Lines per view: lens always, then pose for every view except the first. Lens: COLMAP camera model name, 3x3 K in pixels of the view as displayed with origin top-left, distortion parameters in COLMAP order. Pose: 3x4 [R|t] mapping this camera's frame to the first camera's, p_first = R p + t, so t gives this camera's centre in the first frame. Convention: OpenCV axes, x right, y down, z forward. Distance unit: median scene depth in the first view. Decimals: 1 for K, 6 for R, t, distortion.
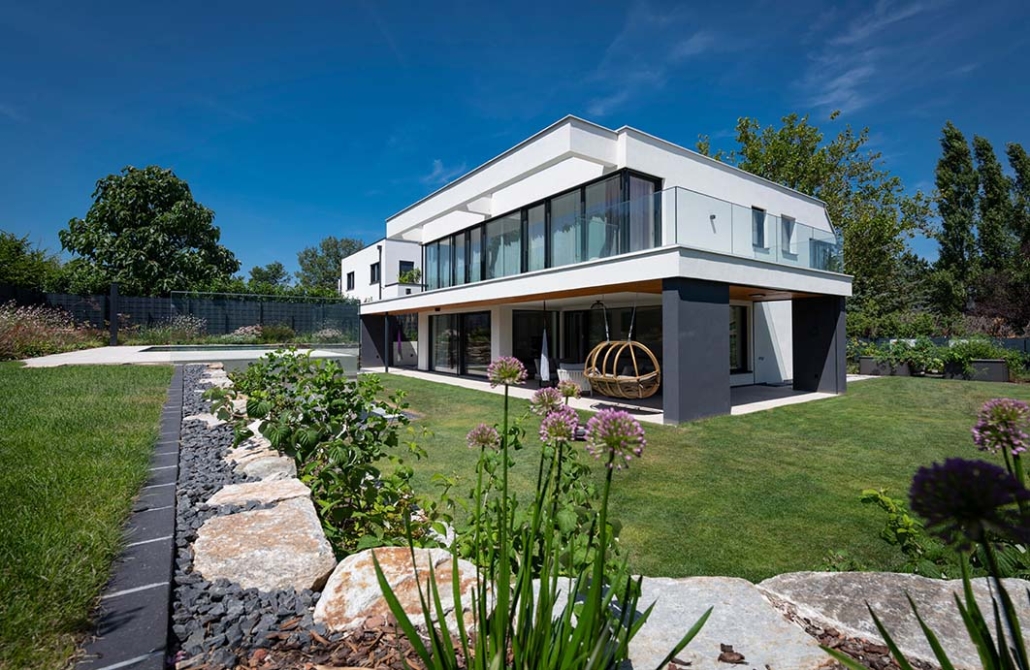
lens RADIAL K [[469.7, 0, 515.0], [0, 469.7, 335.0], [0, 0, 1]] dist [0.000596, -0.000160]
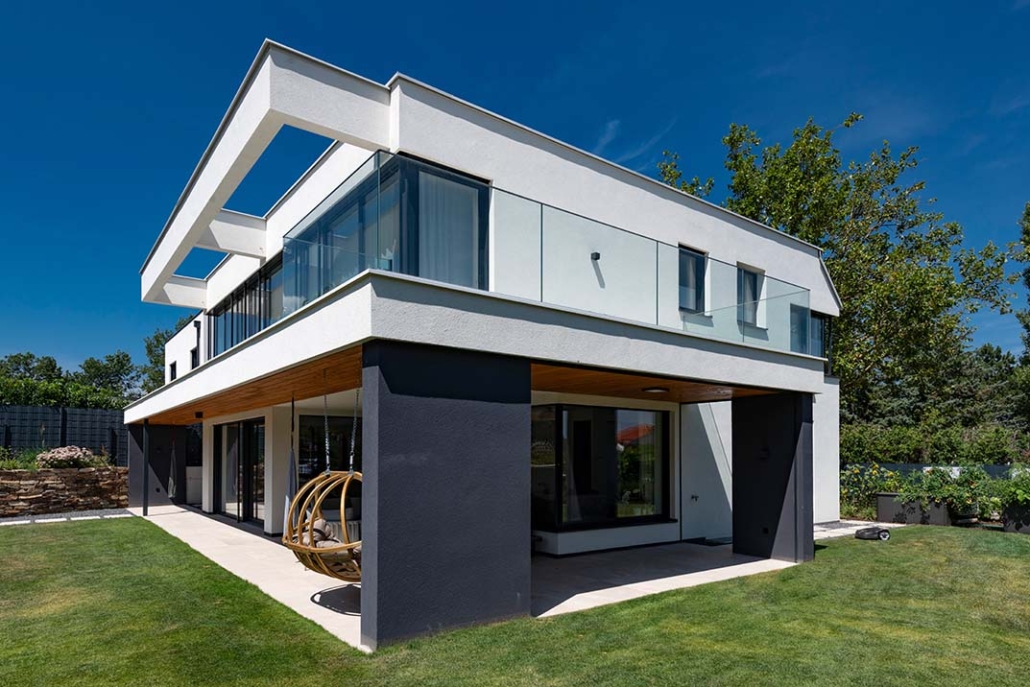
lens RADIAL K [[640.6, 0, 518.0], [0, 640.6, 451.2], [0, 0, 1]] dist [0.003557, 0.000858]
pose [[0.998951, 0.005603, 0.045454, 0.218199], [-0.005256, 0.999956, -0.007771, -0.002280], [-0.045495, 0.007524, 0.998936, 0.161254]]
